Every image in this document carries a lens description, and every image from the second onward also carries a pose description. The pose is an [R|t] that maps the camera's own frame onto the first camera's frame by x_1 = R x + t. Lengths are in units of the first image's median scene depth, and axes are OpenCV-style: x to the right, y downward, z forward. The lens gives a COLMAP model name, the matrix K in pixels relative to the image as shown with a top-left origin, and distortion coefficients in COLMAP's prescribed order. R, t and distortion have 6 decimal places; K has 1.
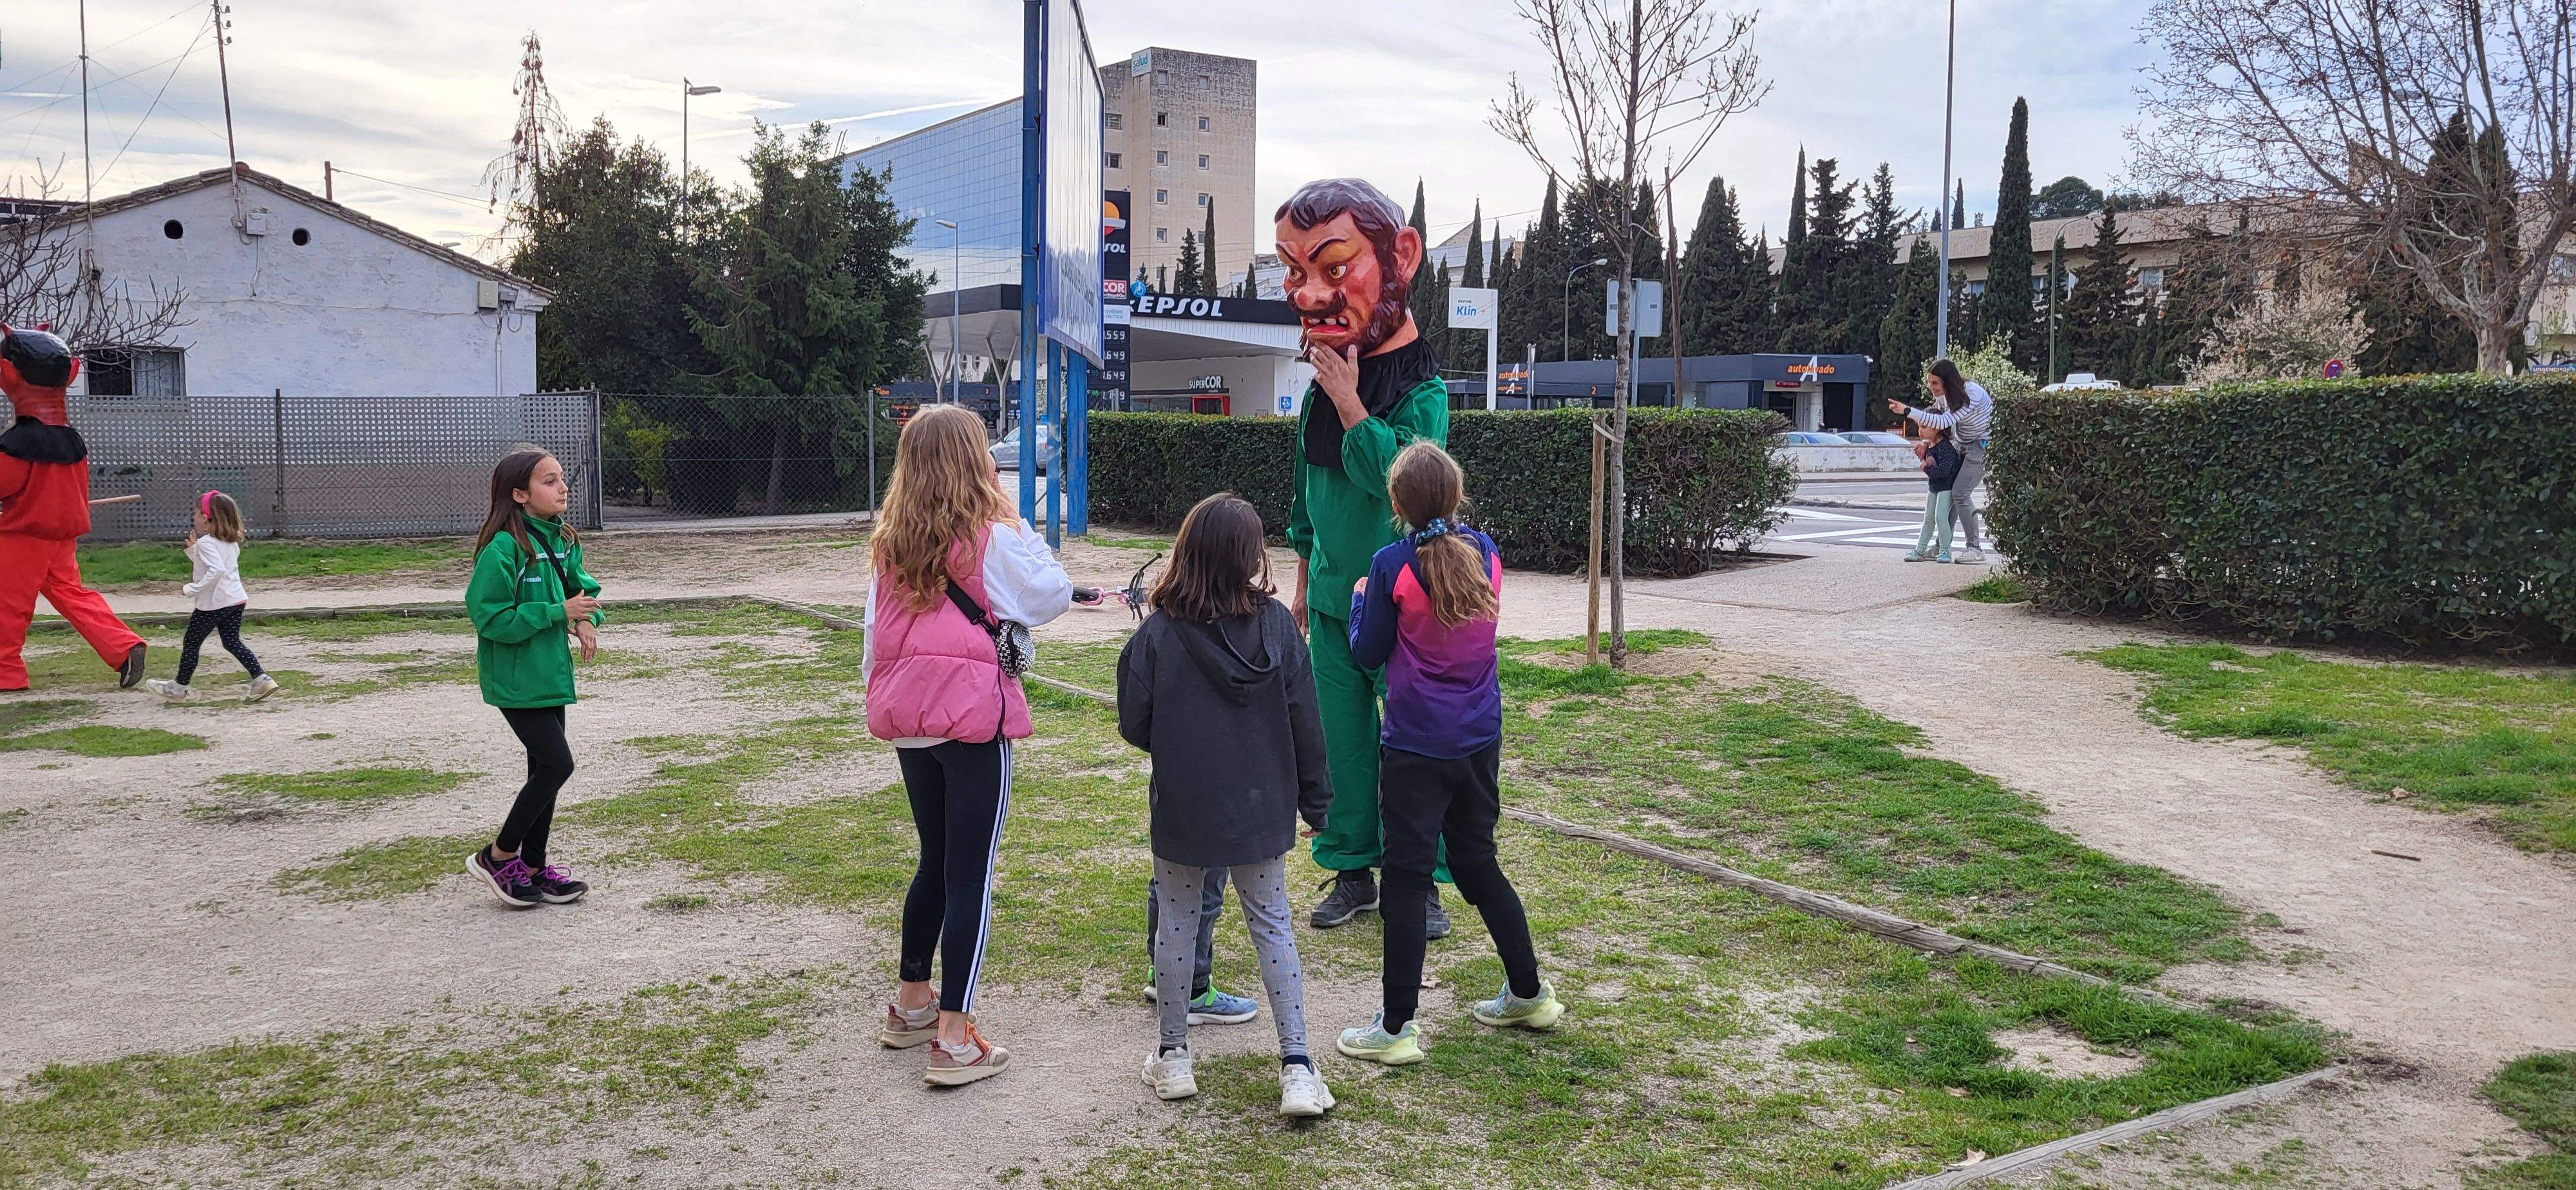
lens RADIAL K [[1959.3, 0, 1296.8], [0, 1959.3, 575.7], [0, 0, 1]] dist [0.059772, -0.031155]
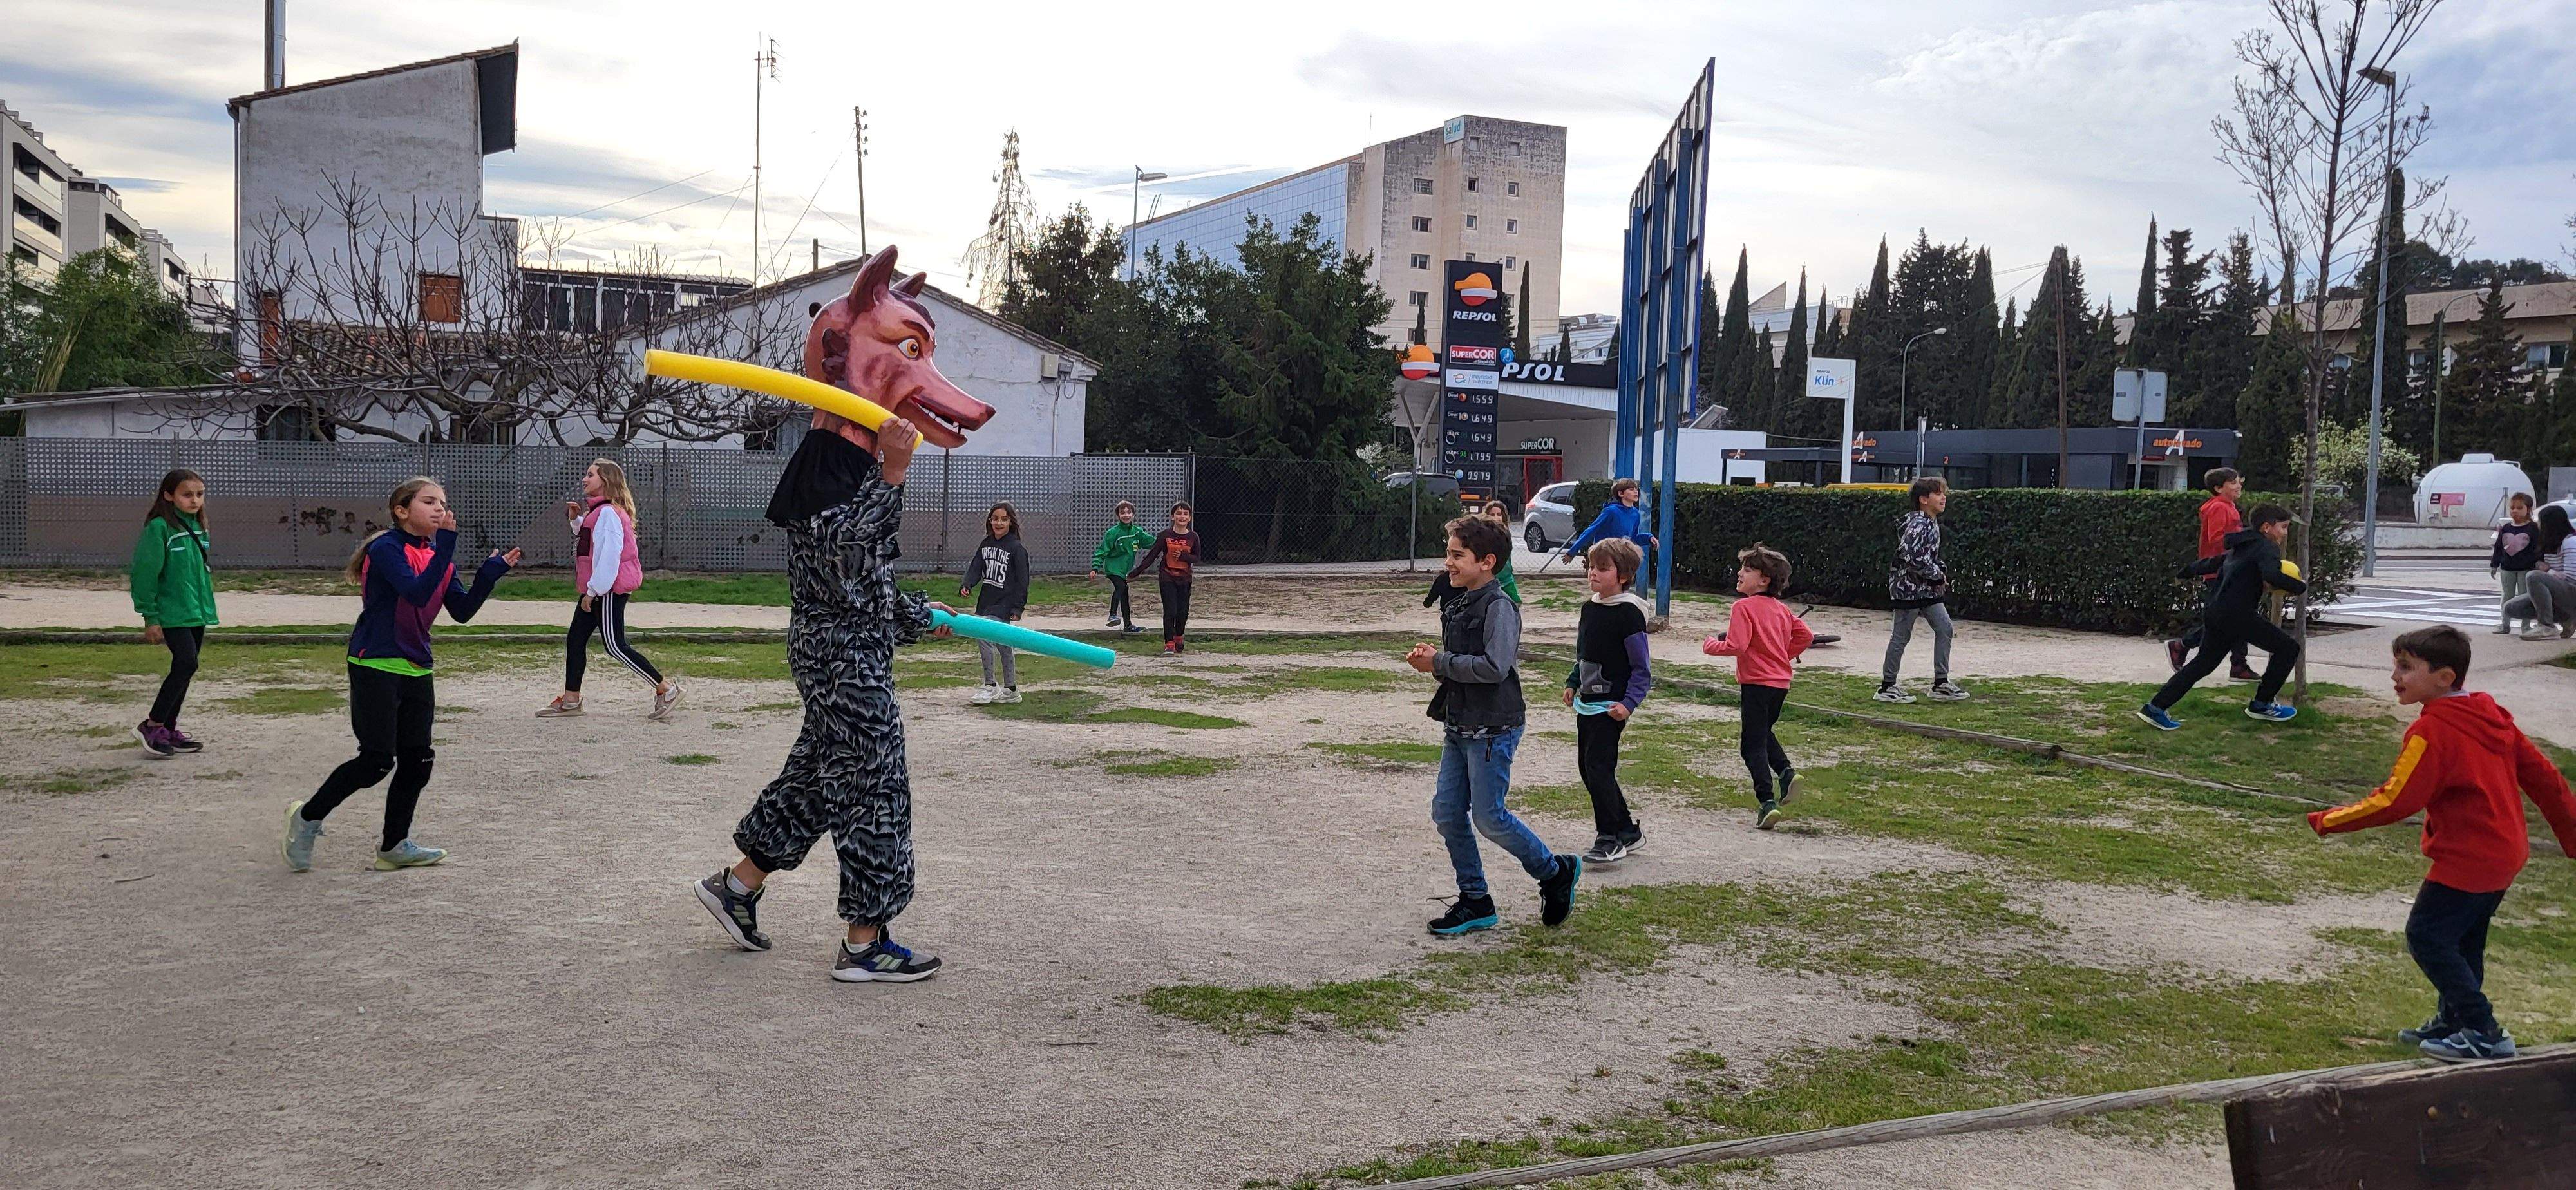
lens RADIAL K [[1959.3, 0, 1314.8], [0, 1959.3, 574.7], [0, 0, 1]] dist [0.059772, -0.031155]
pose [[0.991729, 0.027086, -0.125460, -0.072955], [-0.030732, 0.999157, -0.027220, 0.003834], [0.124617, 0.030850, 0.991725, -0.074535]]
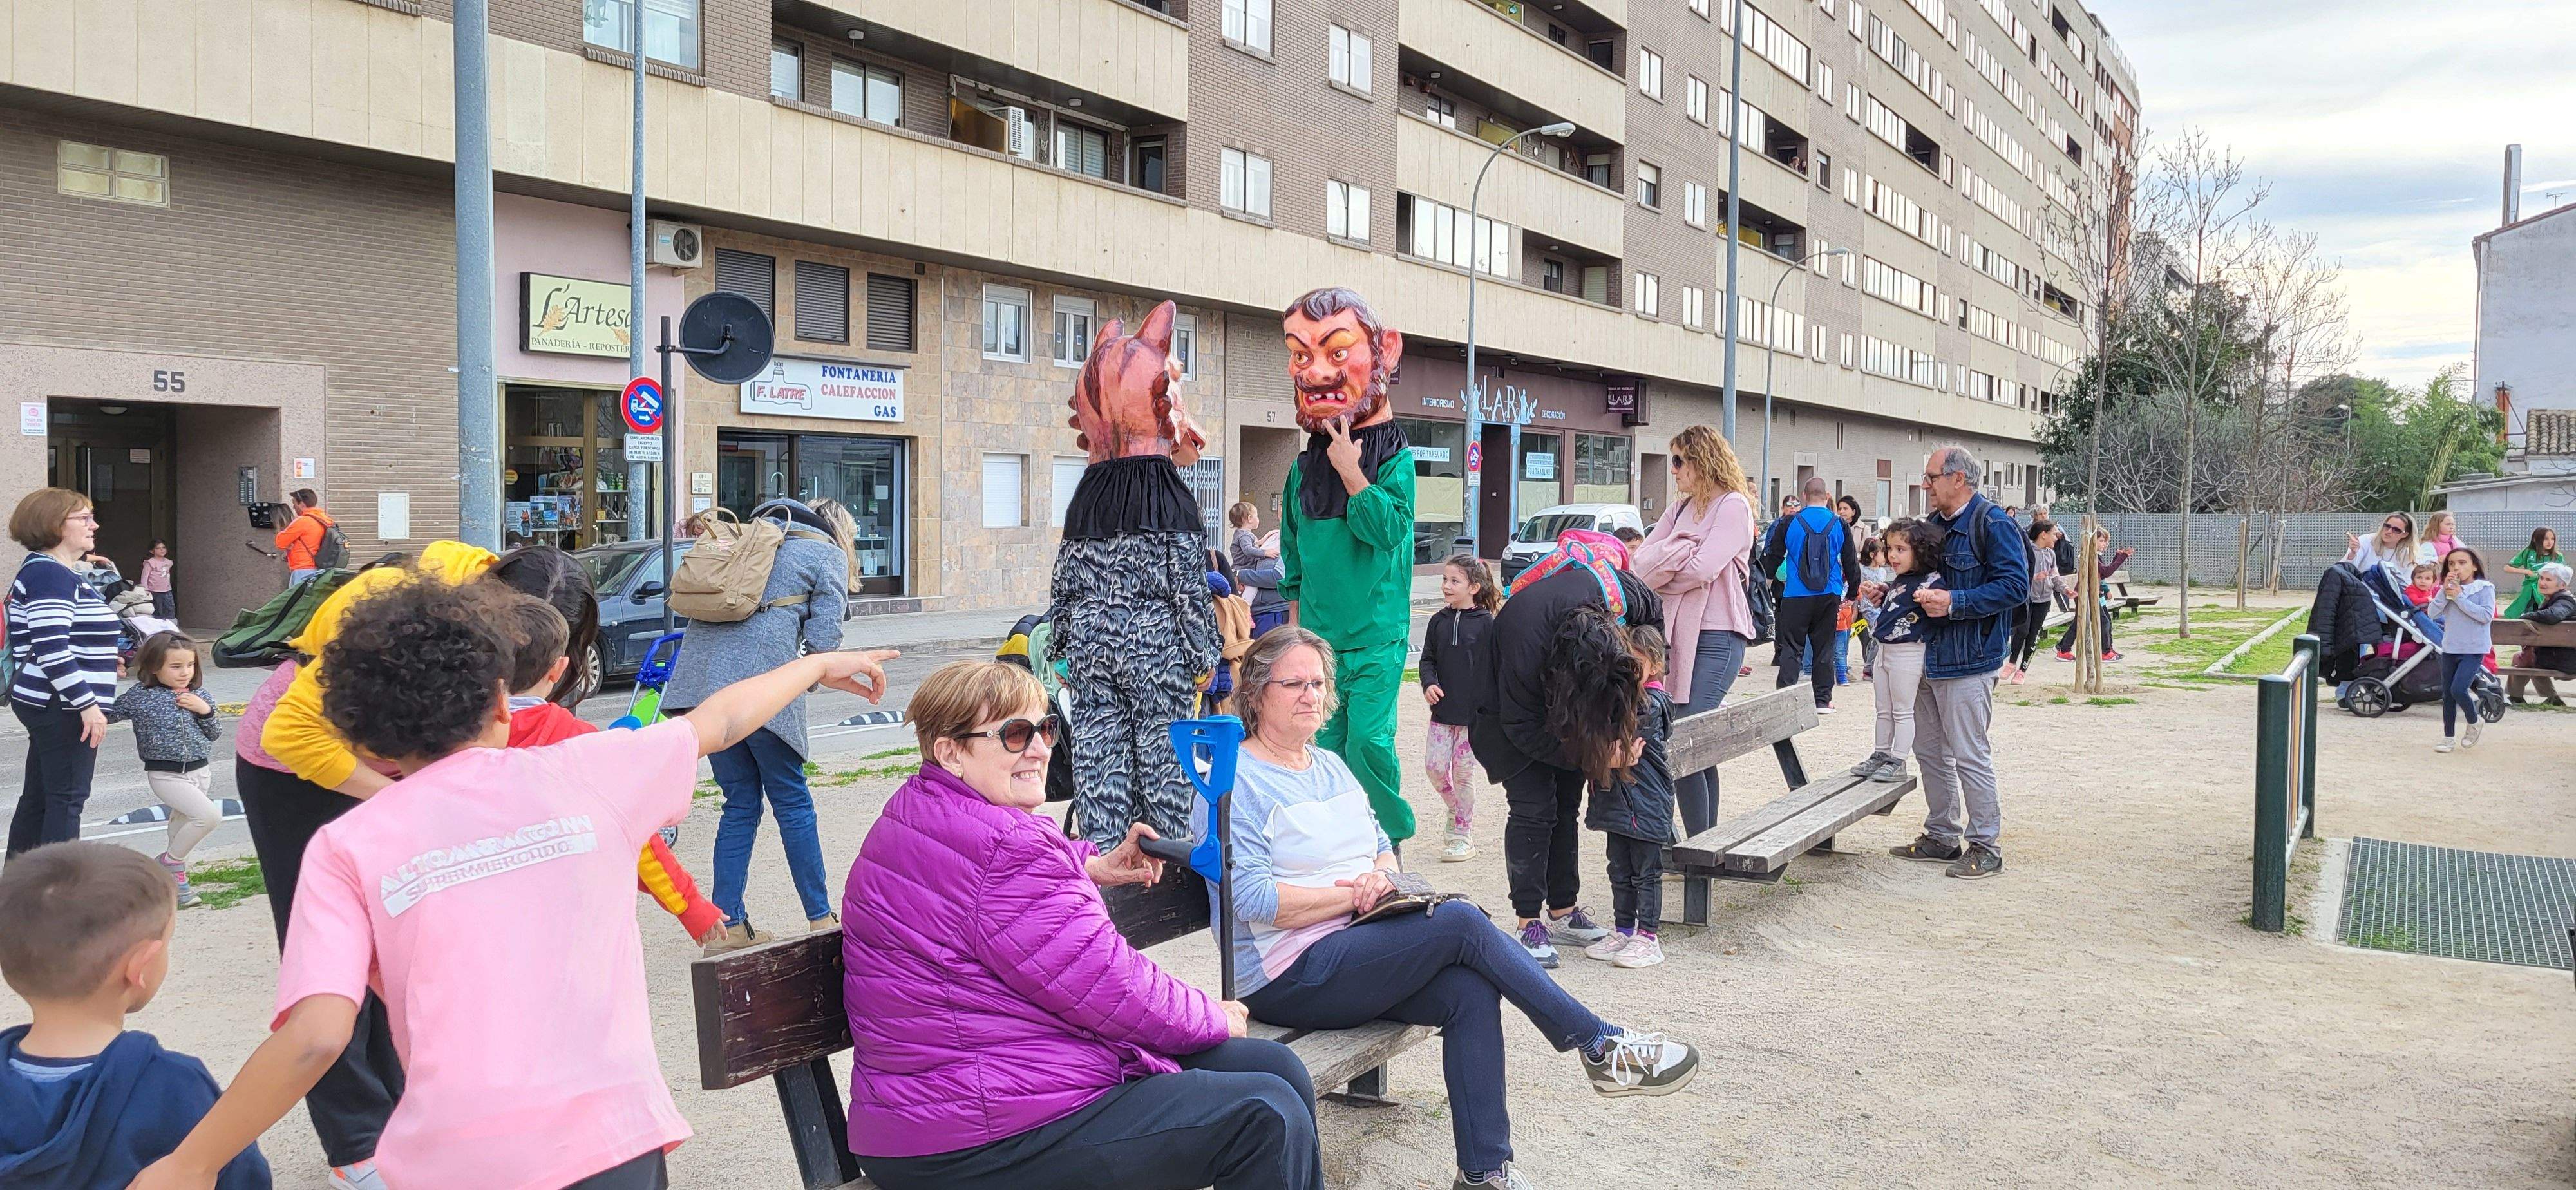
lens RADIAL K [[1959.3, 0, 1329.0], [0, 1959.3, 542.8], [0, 0, 1]] dist [0.059772, -0.031155]
pose [[0.489466, 0.015365, -0.871887, 0.019020], [-0.070439, 0.997274, -0.021969, 0.031130], [0.869173, 0.072168, 0.489214, -0.453108]]
